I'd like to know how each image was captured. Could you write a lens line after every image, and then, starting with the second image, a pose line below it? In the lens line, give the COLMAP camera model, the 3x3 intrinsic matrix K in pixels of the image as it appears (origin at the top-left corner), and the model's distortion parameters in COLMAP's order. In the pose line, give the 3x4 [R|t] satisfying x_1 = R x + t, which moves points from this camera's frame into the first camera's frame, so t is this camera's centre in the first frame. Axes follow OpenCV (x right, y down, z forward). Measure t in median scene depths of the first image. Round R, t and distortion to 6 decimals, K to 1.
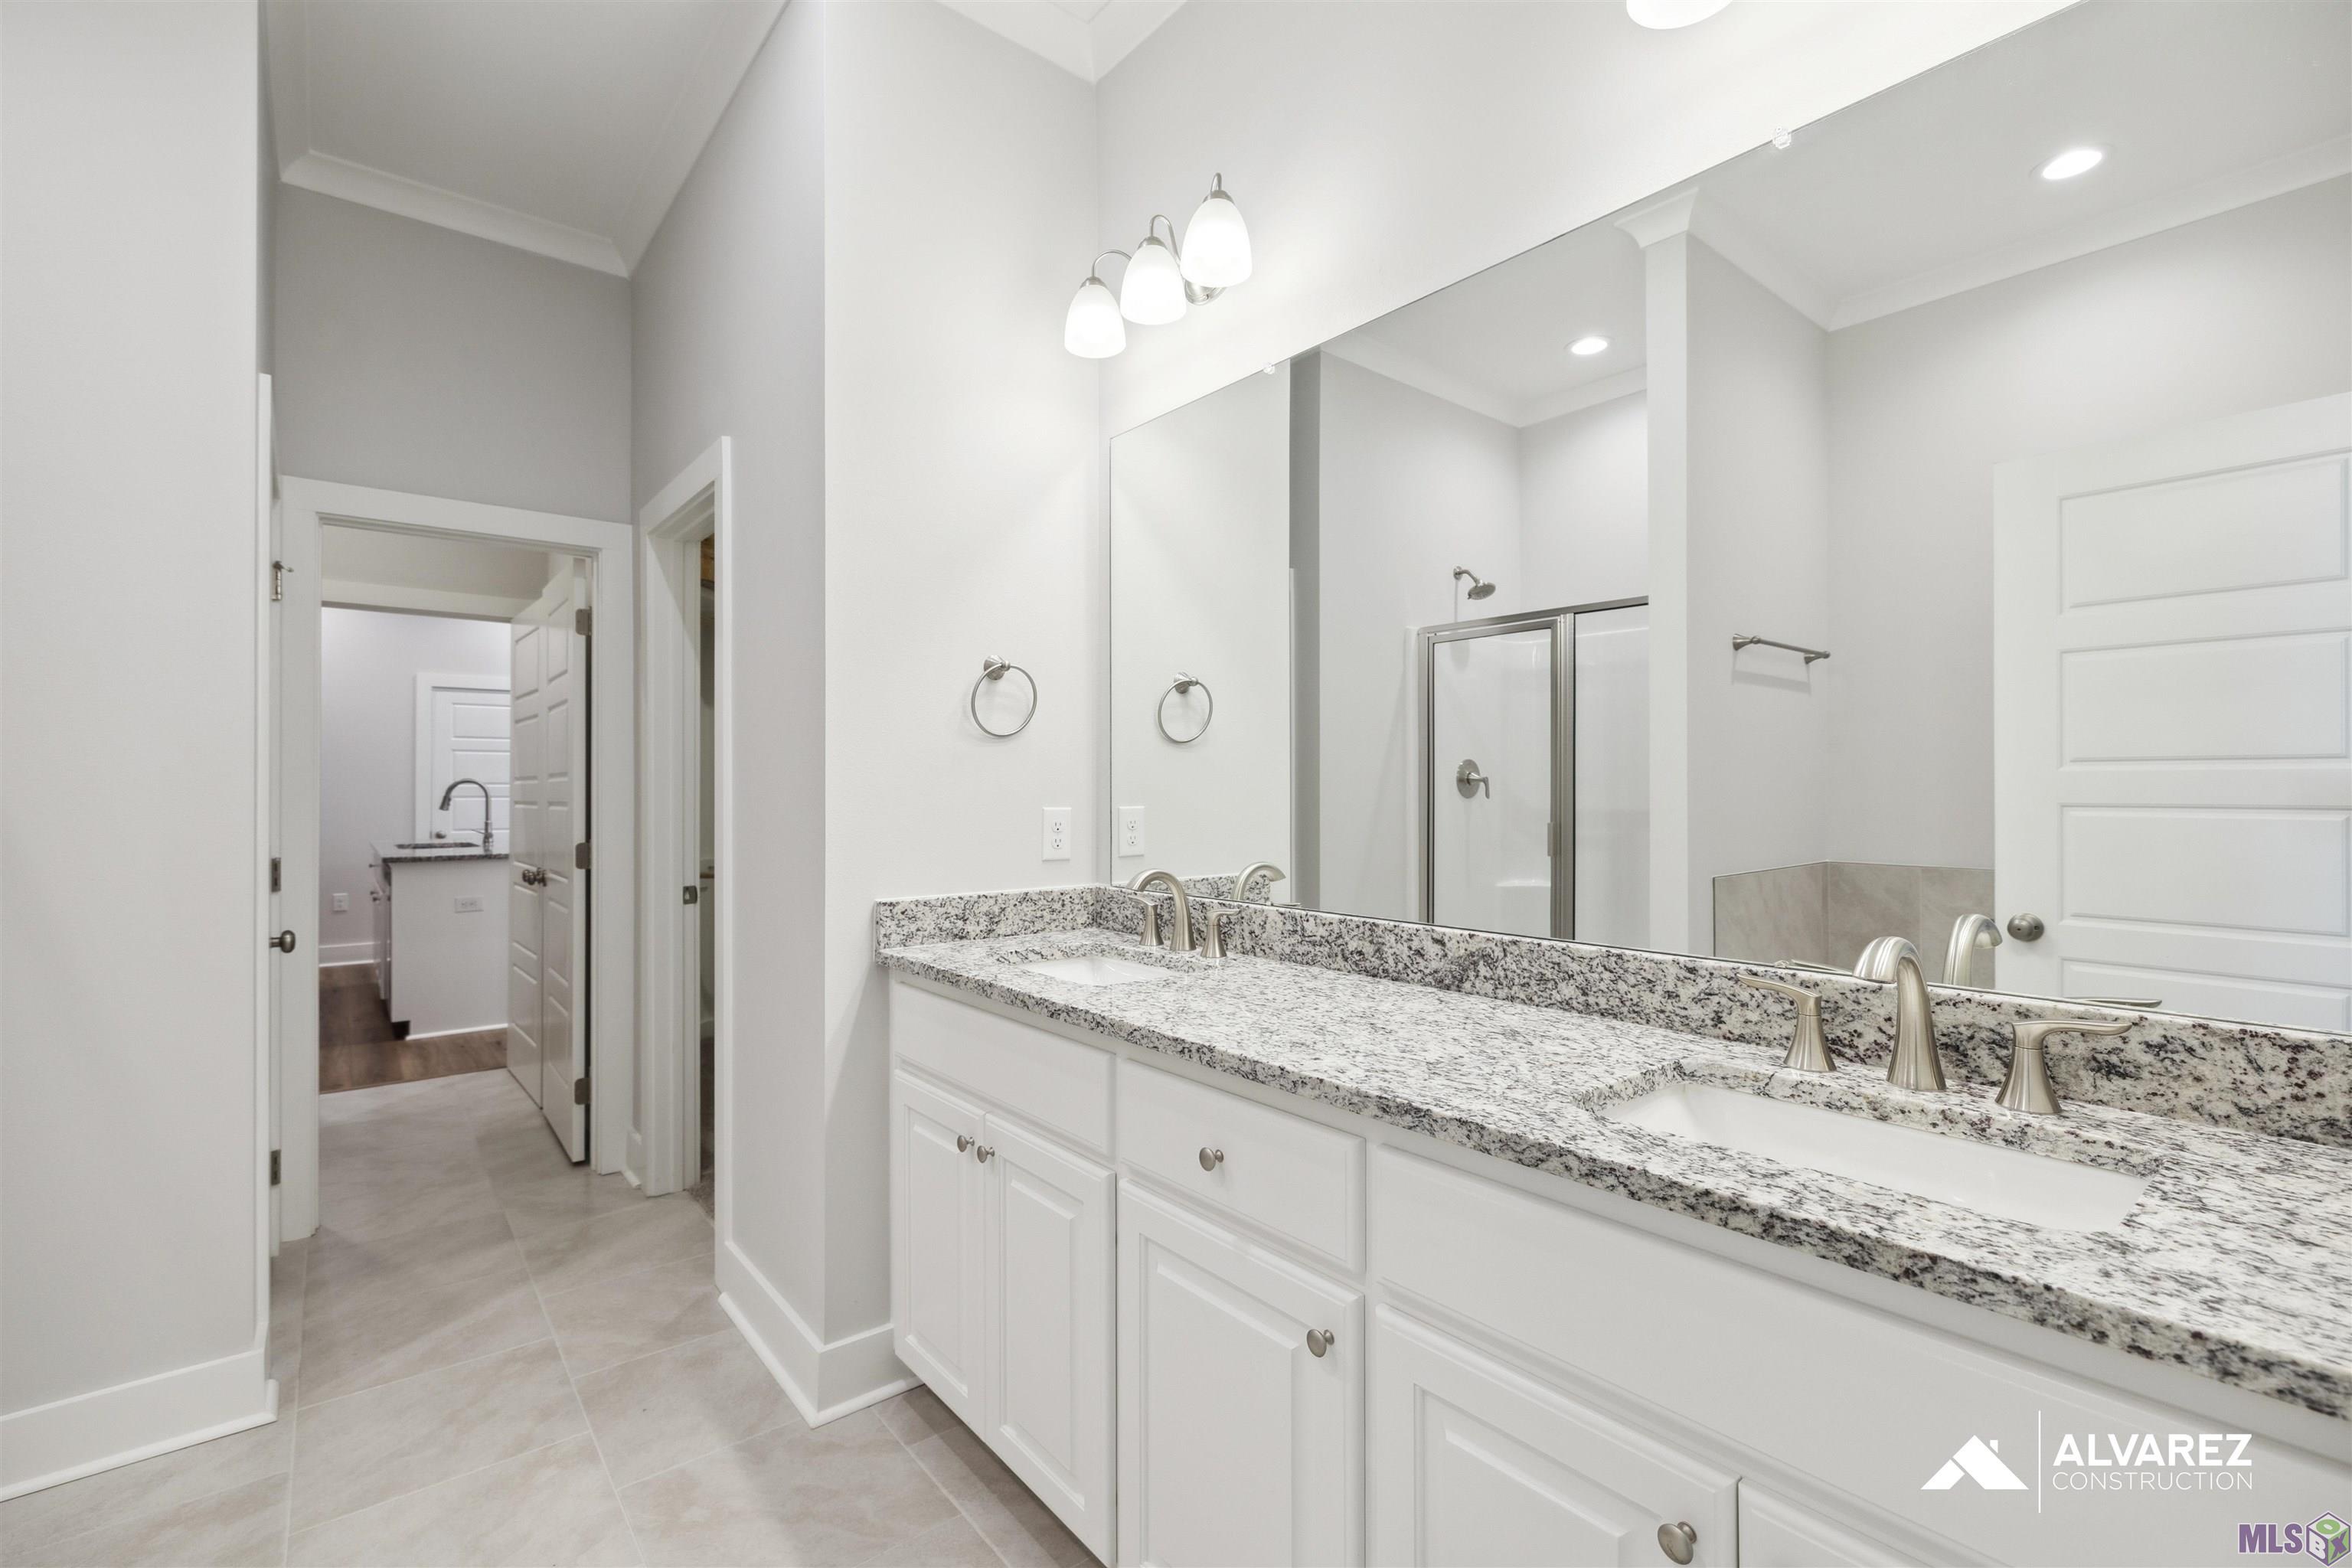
lens RADIAL K [[1010.9, 0, 1176.0], [0, 1010.9, 784.0], [0, 0, 1]] dist [-0.002033, -0.000068]
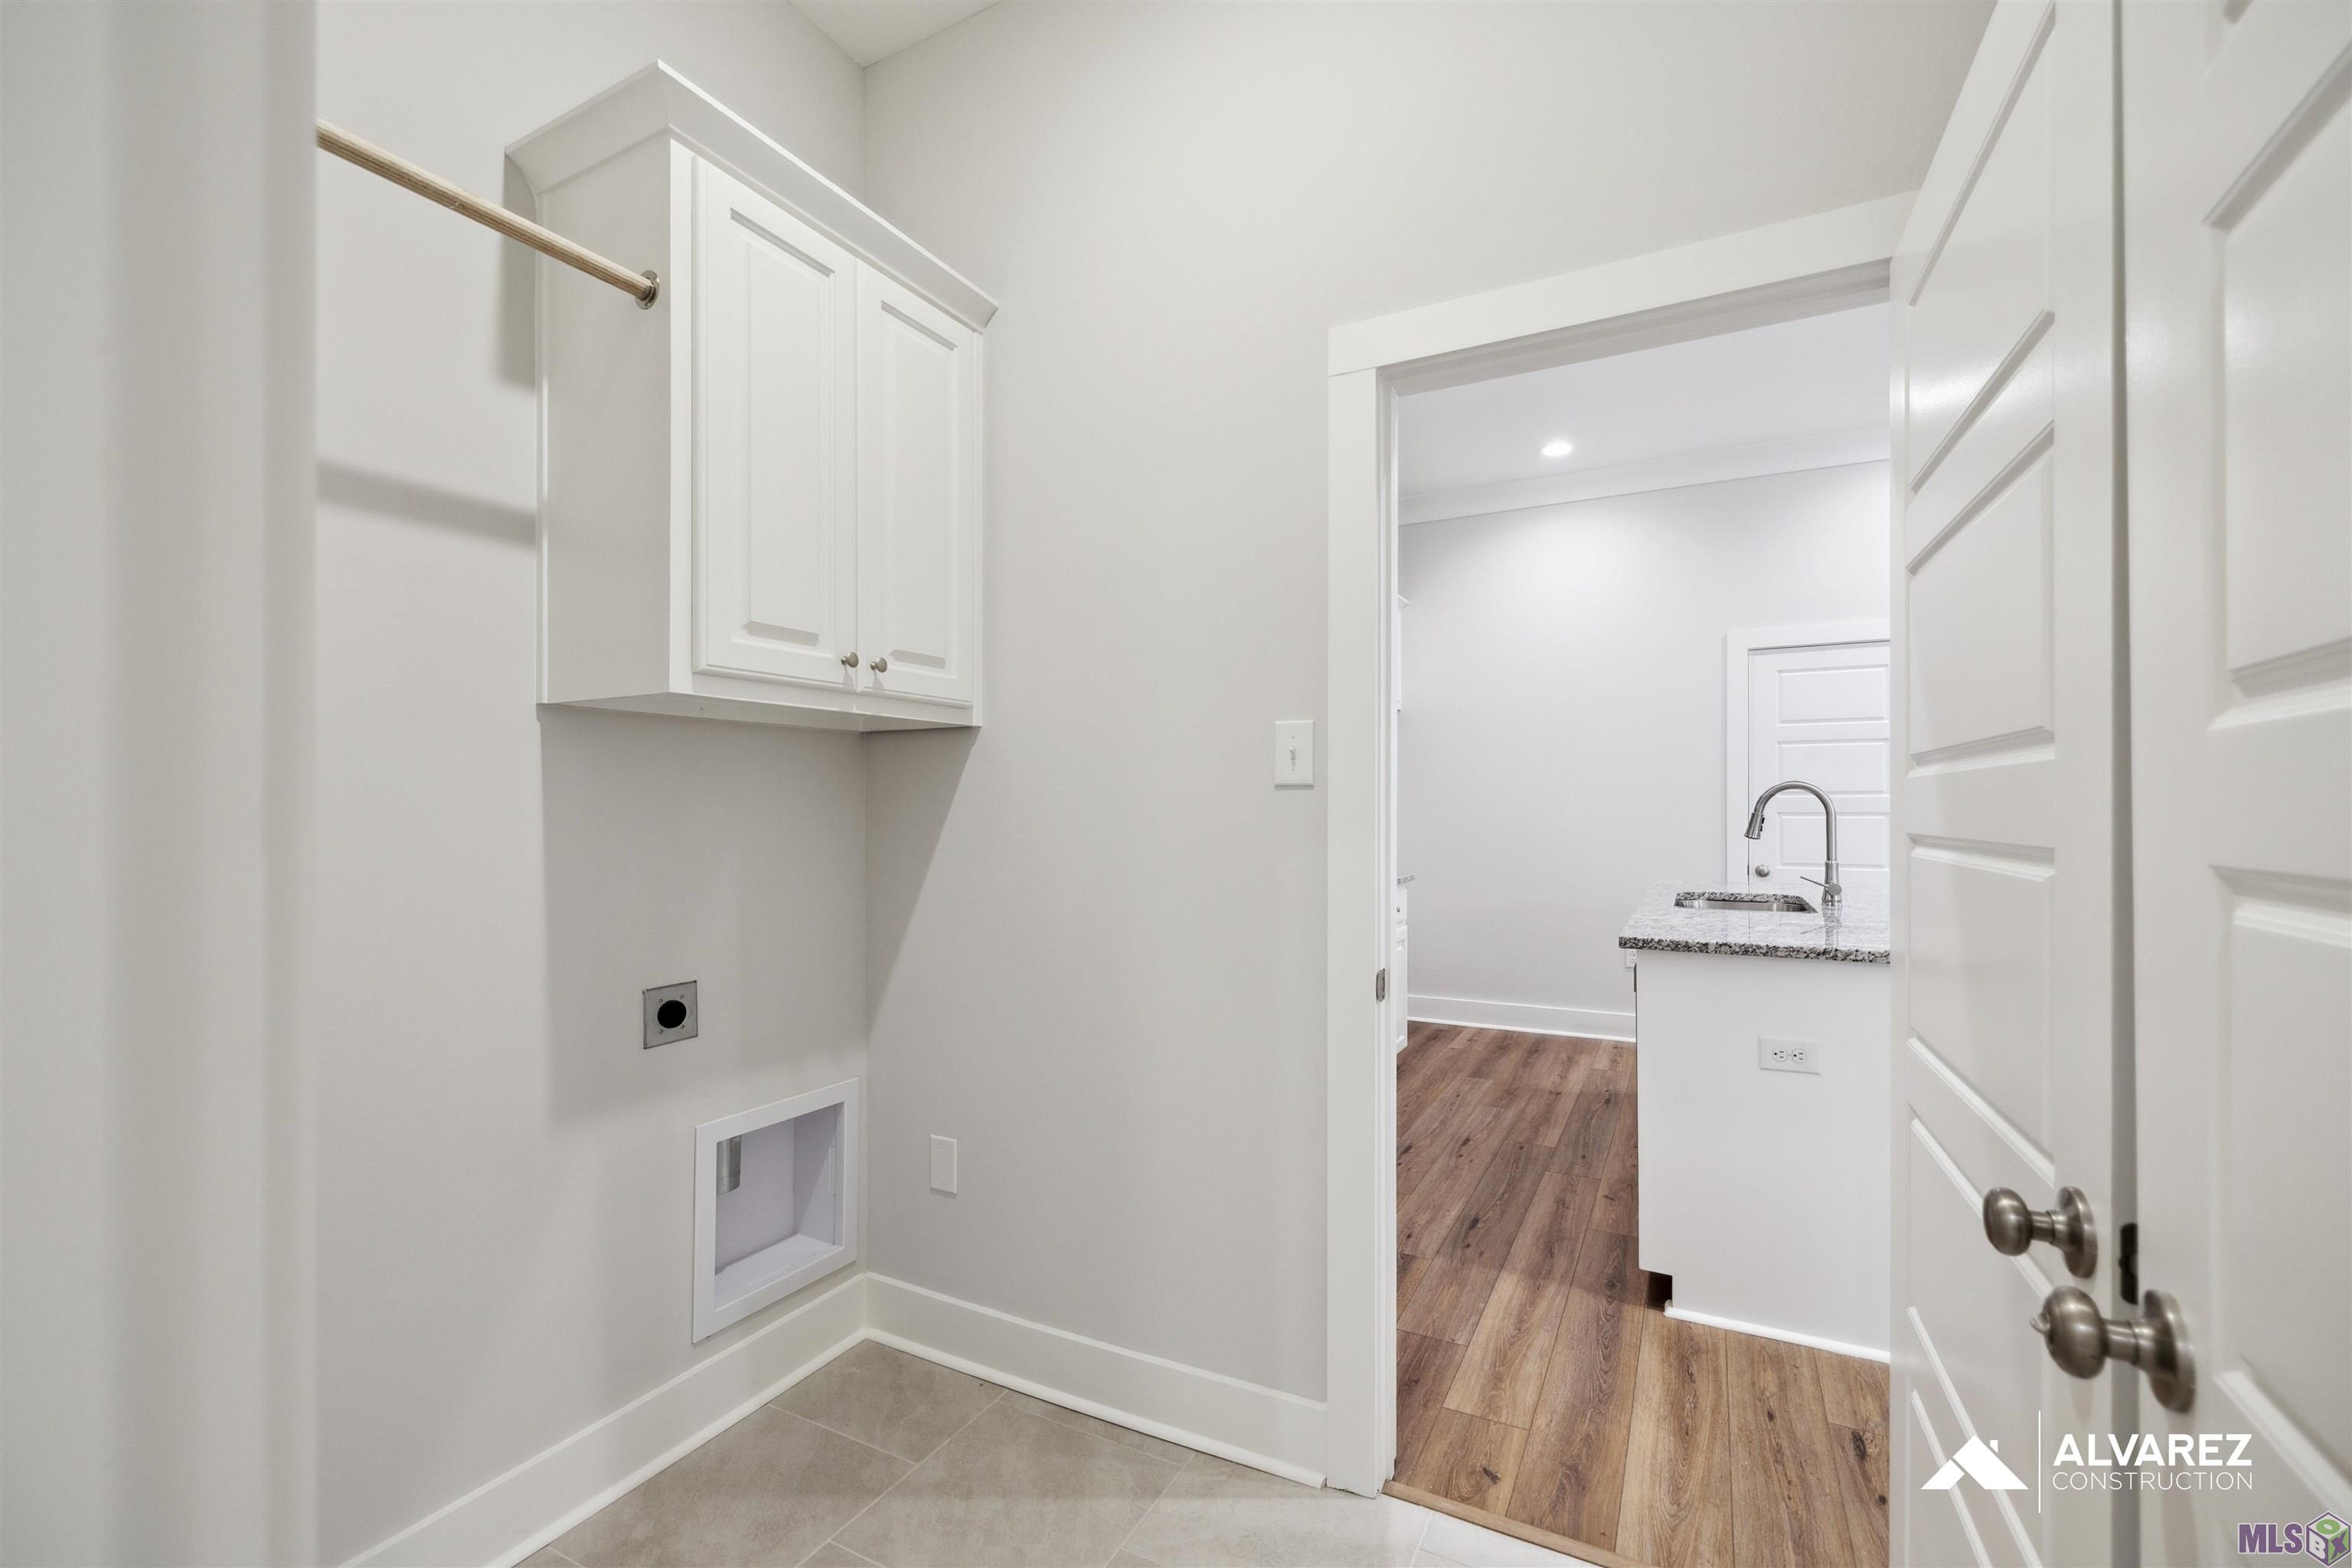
lens RADIAL K [[1005.0, 0, 1164.4], [0, 1005.0, 799.8], [0, 0, 1]] dist [0.025711, 0.000031]
pose [[0.380162, -0.001593, -0.924919, -0.402968], [0.005661, 0.999984, 0.000604, 0.002511], [0.924903, -0.005465, 0.380164, 0.593762]]
